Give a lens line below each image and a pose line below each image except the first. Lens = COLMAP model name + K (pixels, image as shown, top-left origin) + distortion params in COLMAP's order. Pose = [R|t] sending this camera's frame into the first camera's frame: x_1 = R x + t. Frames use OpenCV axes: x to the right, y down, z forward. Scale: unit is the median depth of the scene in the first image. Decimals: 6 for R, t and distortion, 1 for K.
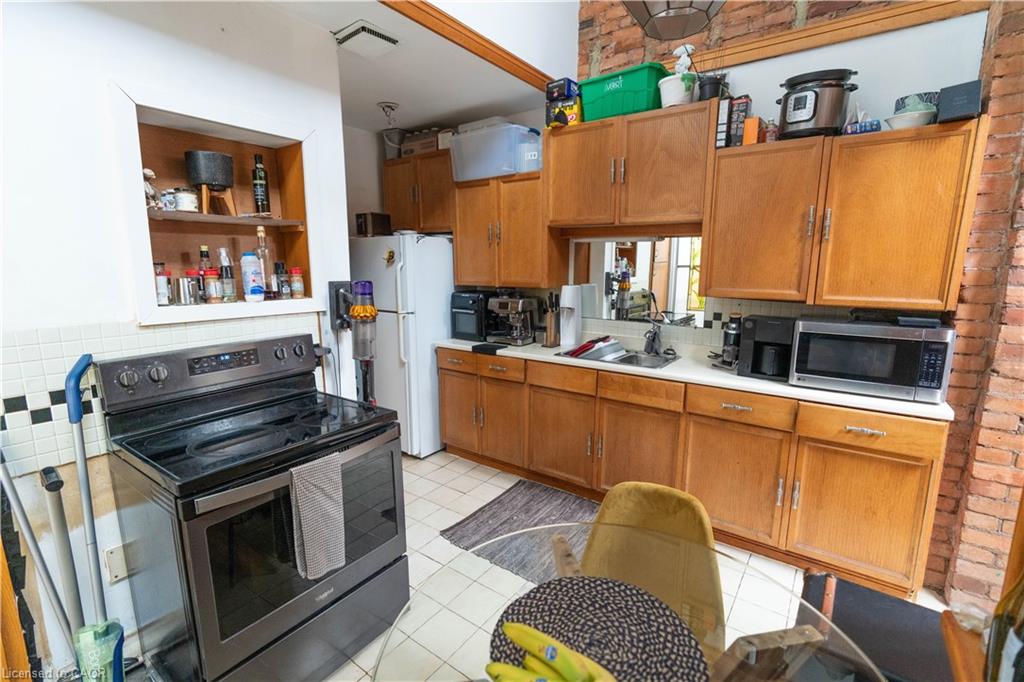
lens RADIAL K [[465.3, 0, 511.4], [0, 465.3, 341.4], [0, 0, 1]] dist [-0.002261, 0.000772]
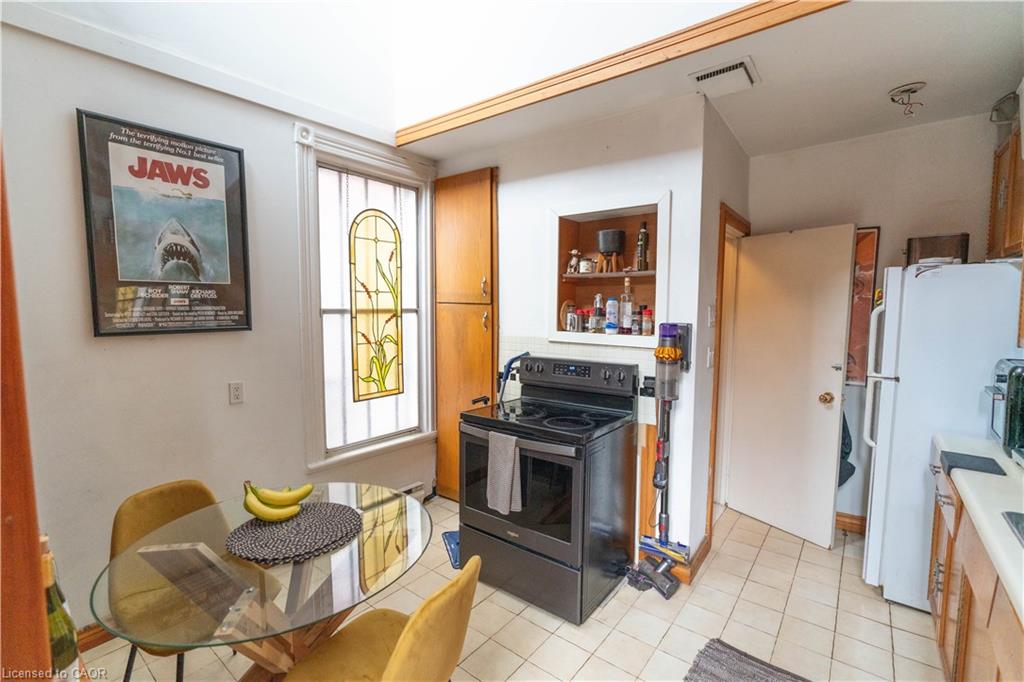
lens RADIAL K [[465.3, 0, 511.0], [0, 465.3, 343.8], [0, 0, 1]] dist [-0.002261, 0.000772]
pose [[-0.031164, 0.081937, -0.996150, 0.821748], [-0.172159, 0.981299, 0.086101, -0.128815], [0.984576, 0.174179, -0.016475, 0.771409]]
